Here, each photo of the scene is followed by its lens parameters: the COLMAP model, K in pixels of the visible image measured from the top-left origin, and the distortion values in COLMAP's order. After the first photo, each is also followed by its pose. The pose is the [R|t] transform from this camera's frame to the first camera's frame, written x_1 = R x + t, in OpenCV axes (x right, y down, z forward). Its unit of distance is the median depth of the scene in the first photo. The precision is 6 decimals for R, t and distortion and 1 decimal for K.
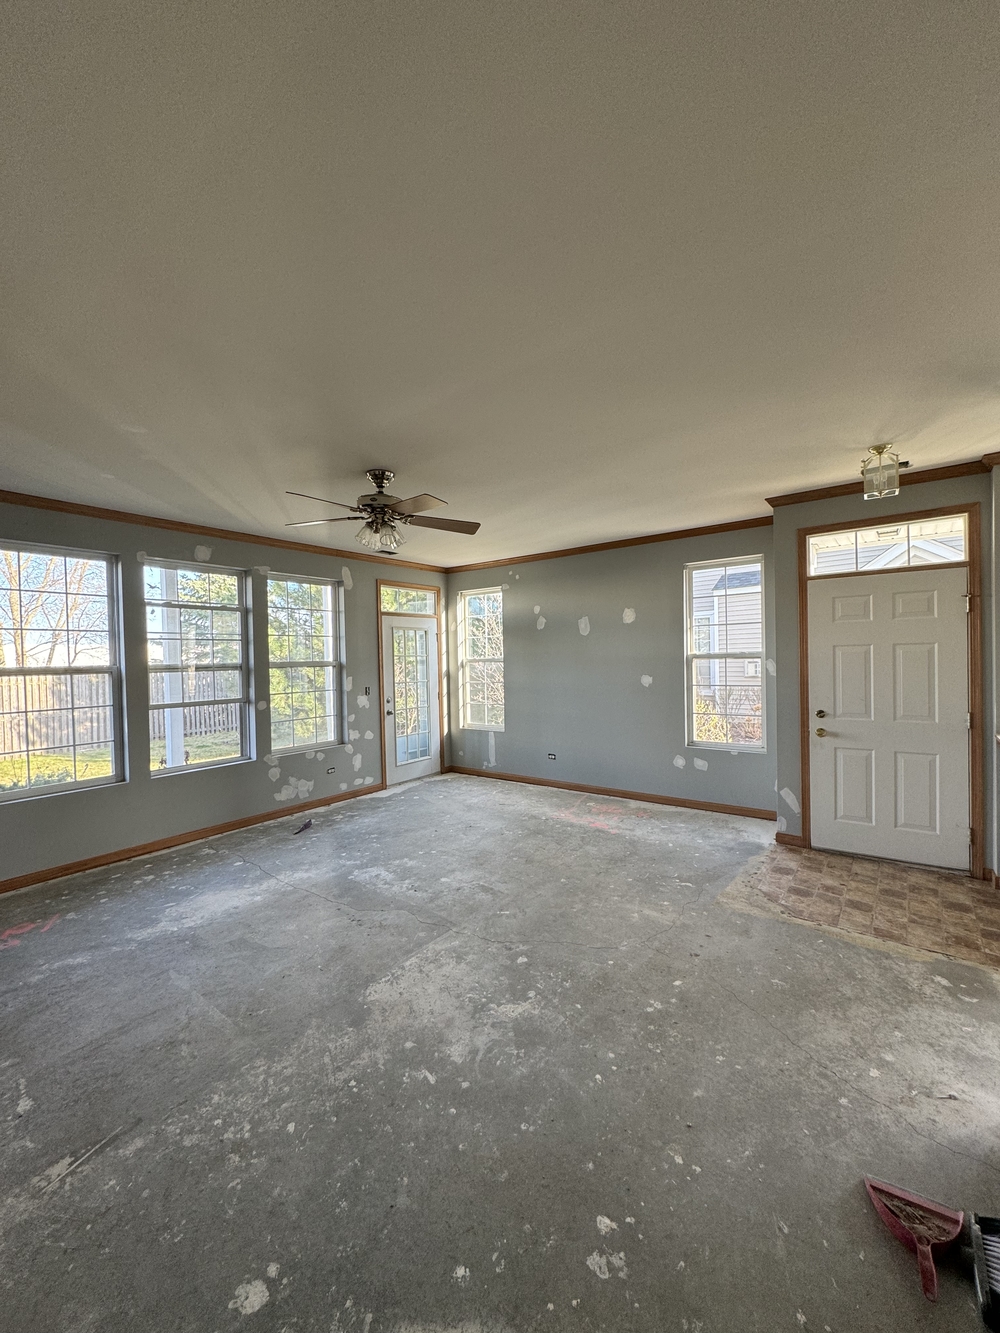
lens RADIAL K [[537.6, 0, 502.1], [0, 537.6, 670.4], [0, 0, 1]] dist [-0.003249, 0.000674]
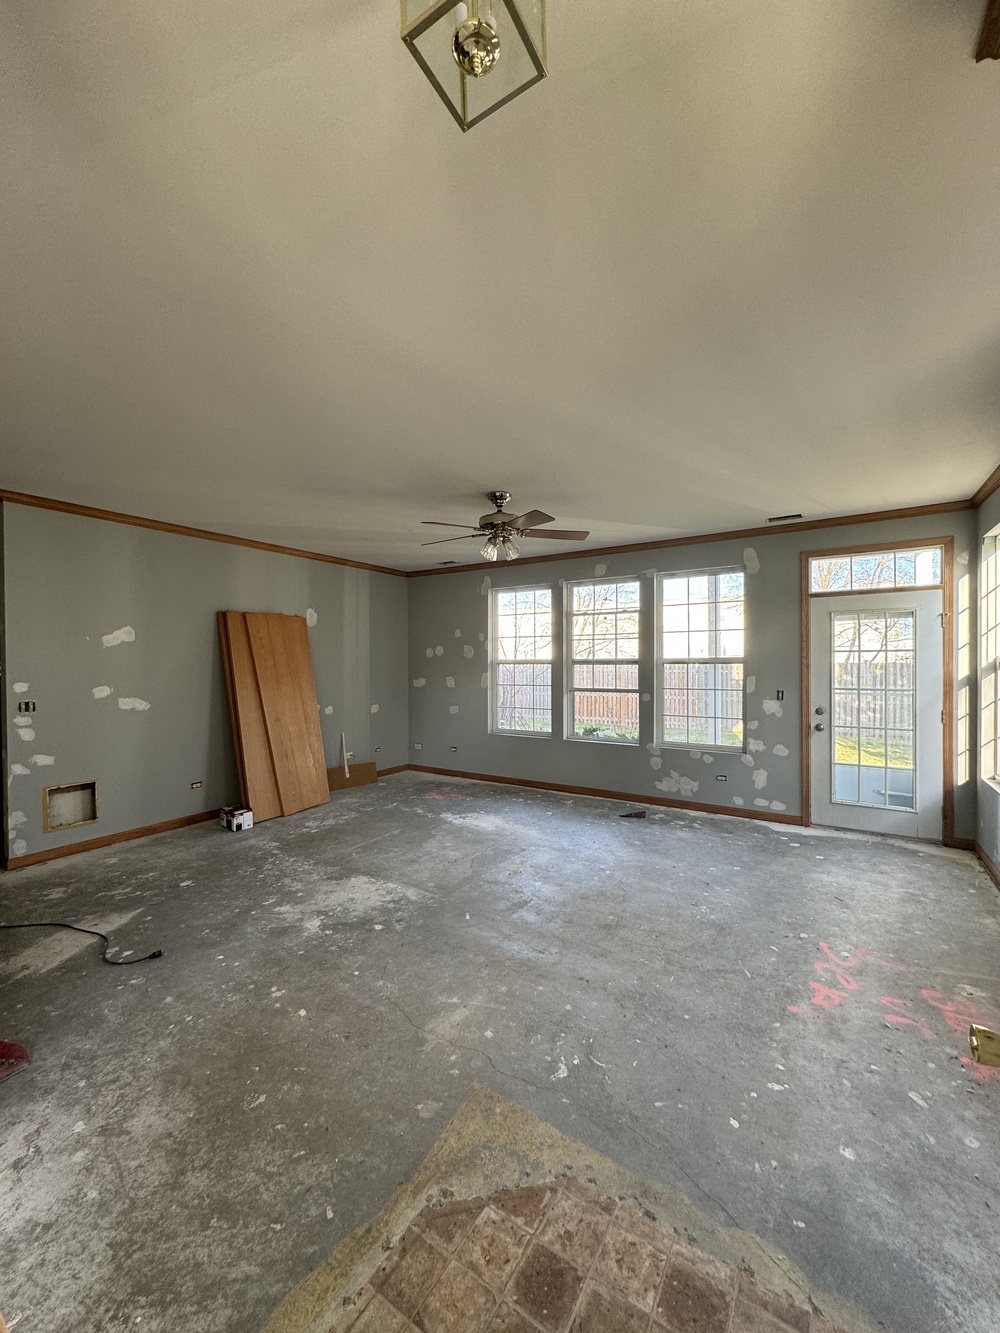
lens RADIAL K [[537.6, 0, 502.1], [0, 537.6, 670.4], [0, 0, 1]] dist [-0.003249, 0.000674]
pose [[0.059167, 0.038609, -0.997501, 0.713671], [-0.019788, 0.999101, 0.037497, -0.028515], [0.998052, 0.017520, 0.059878, 0.730172]]
